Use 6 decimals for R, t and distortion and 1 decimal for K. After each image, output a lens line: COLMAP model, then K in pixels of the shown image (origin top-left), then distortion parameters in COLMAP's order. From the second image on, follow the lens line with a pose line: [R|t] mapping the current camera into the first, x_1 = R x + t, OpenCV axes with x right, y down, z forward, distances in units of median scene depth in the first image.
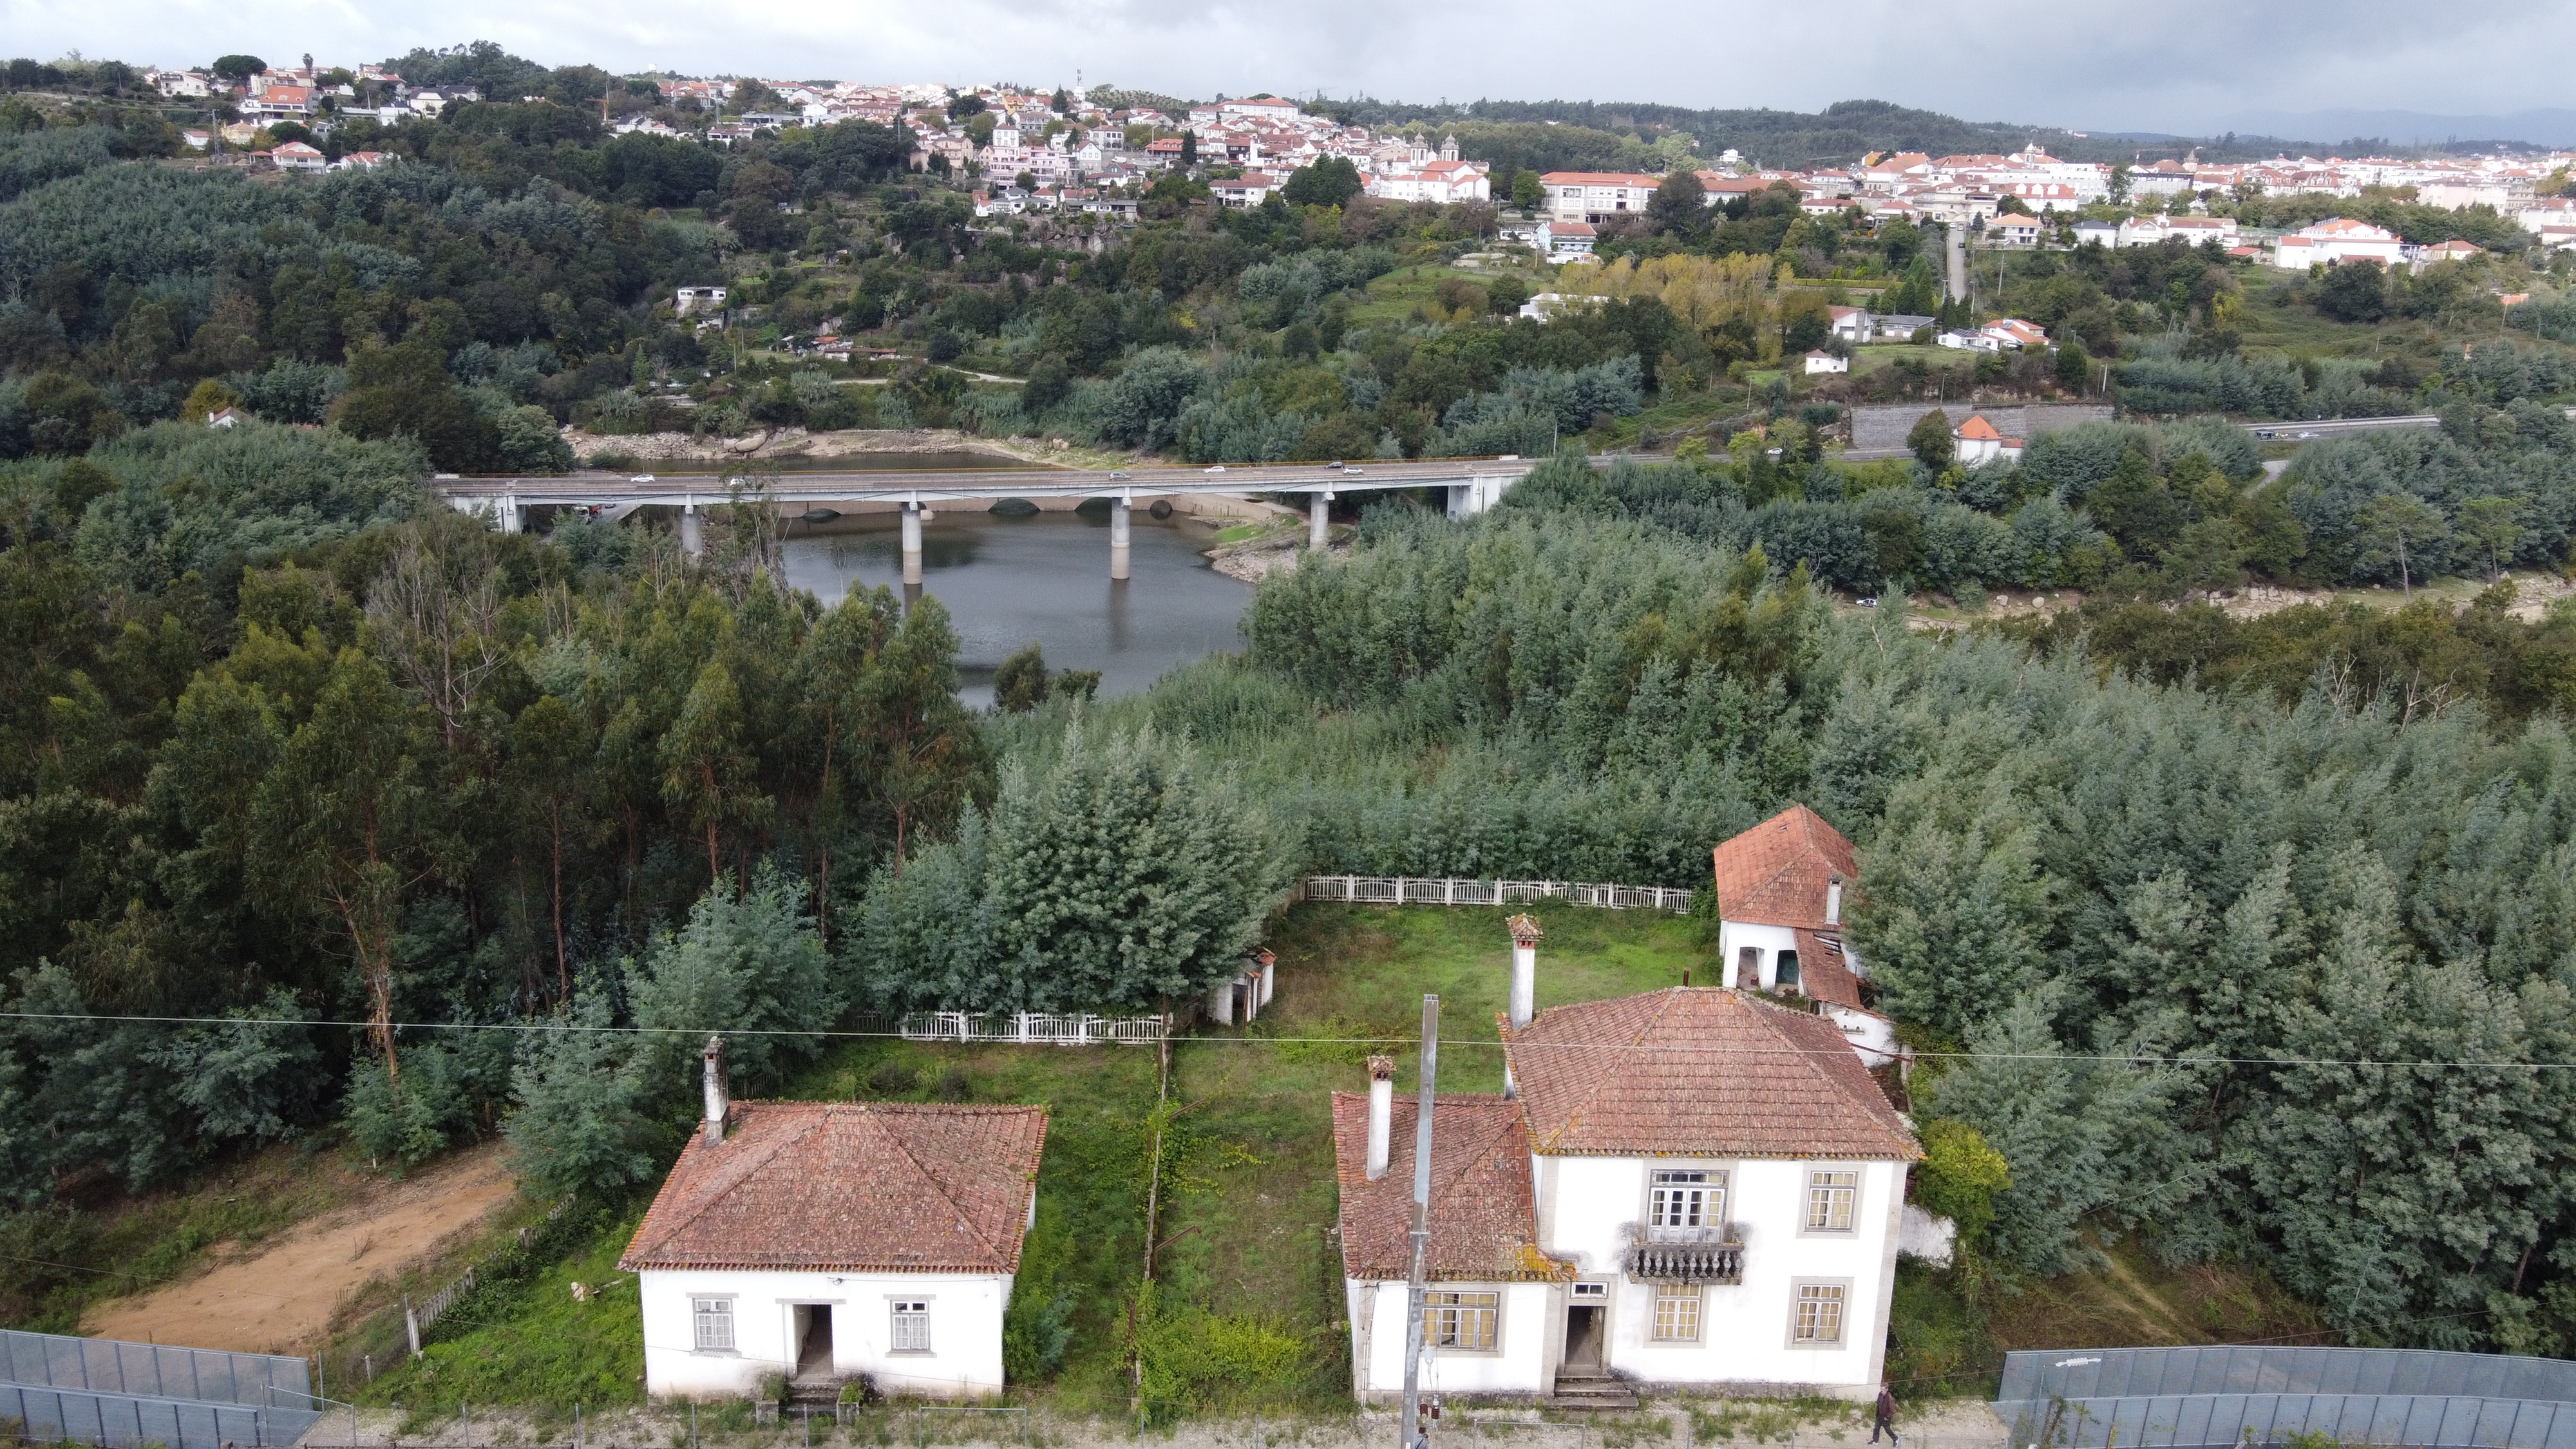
lens RADIAL K [[1985.7, 0, 1297.8], [0, 1985.7, 708.7], [0, 0, 1]] dist [-0.007700, 0.037928]
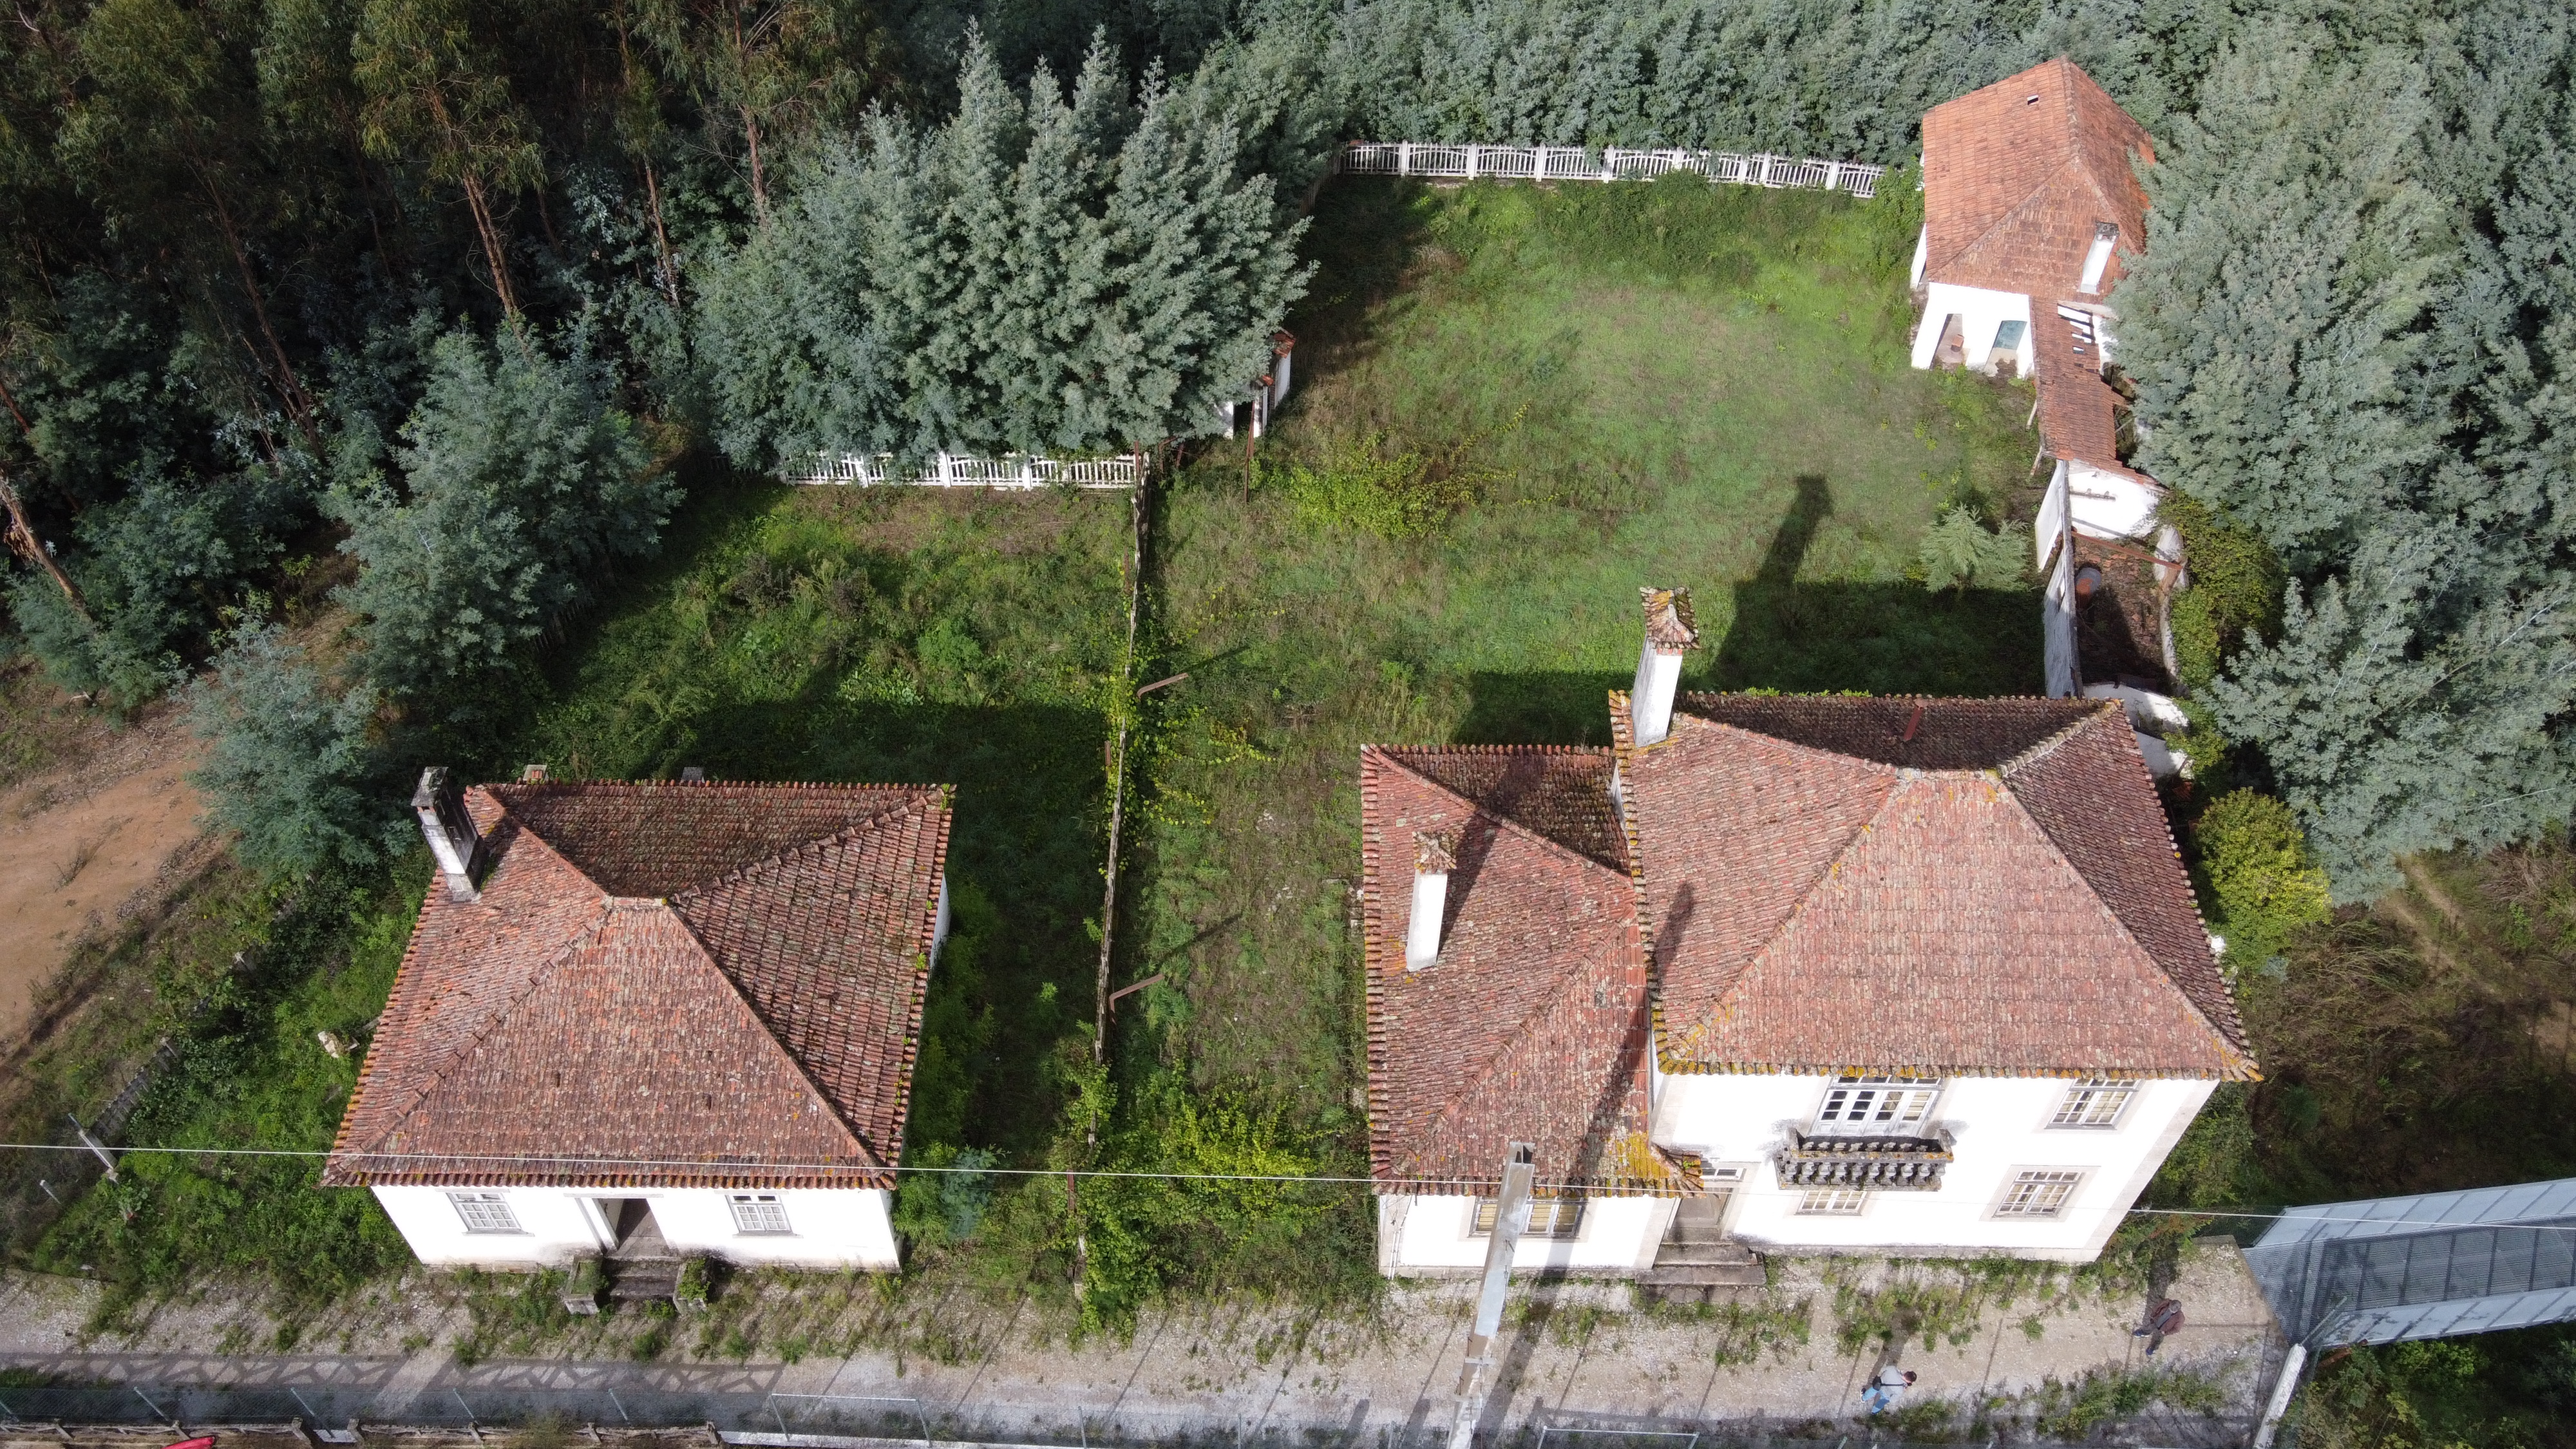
lens RADIAL K [[1985.7, 0, 1294.6], [0, 1985.7, 711.0], [0, 0, 1]] dist [-0.007700, 0.037928]
pose [[0.999627, 0.014341, -0.023254, 0.008067], [0.000480, 0.841799, 0.539790, -0.159774], [0.027316, -0.539600, 0.841478, 0.351329]]
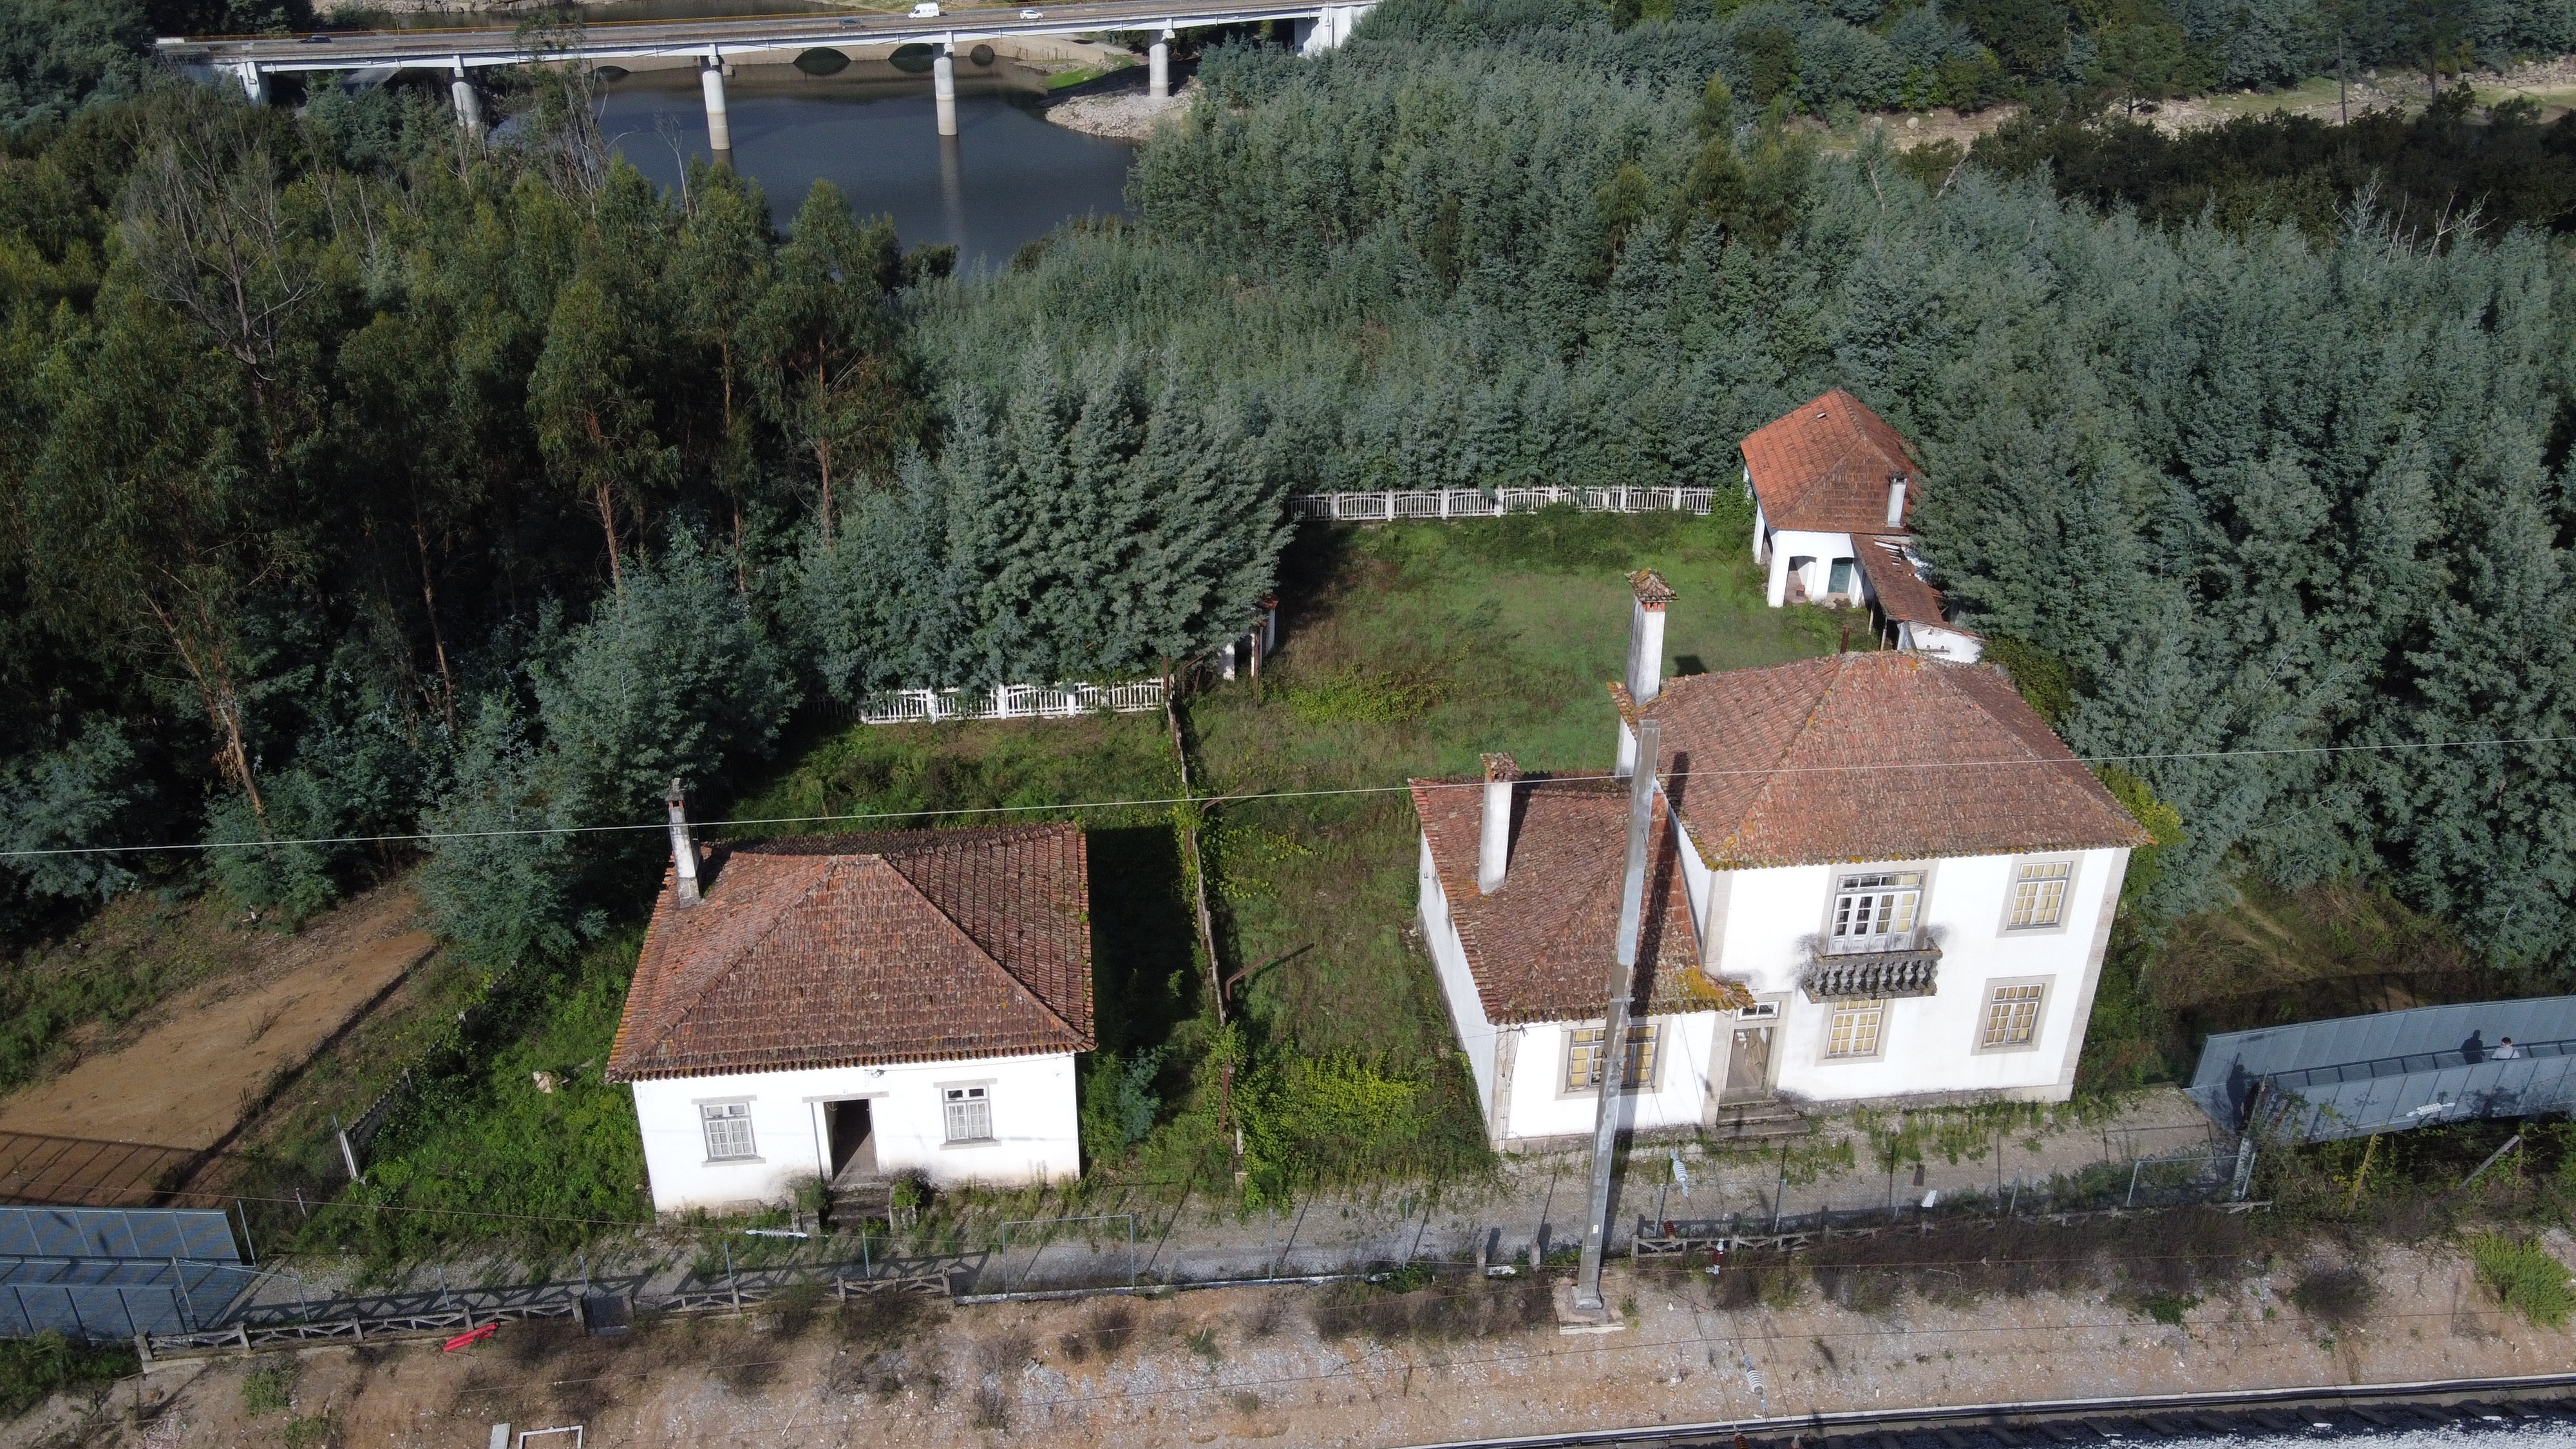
lens RADIAL K [[1985.7, 0, 1295.7], [0, 1985.7, 700.4], [0, 0, 1]] dist [-0.007700, 0.037928]
pose [[0.995295, -0.060332, 0.075822, -0.077786], [0.042363, 0.974696, 0.219482, -0.024778], [-0.087145, -0.215237, 0.972666, 0.150649]]
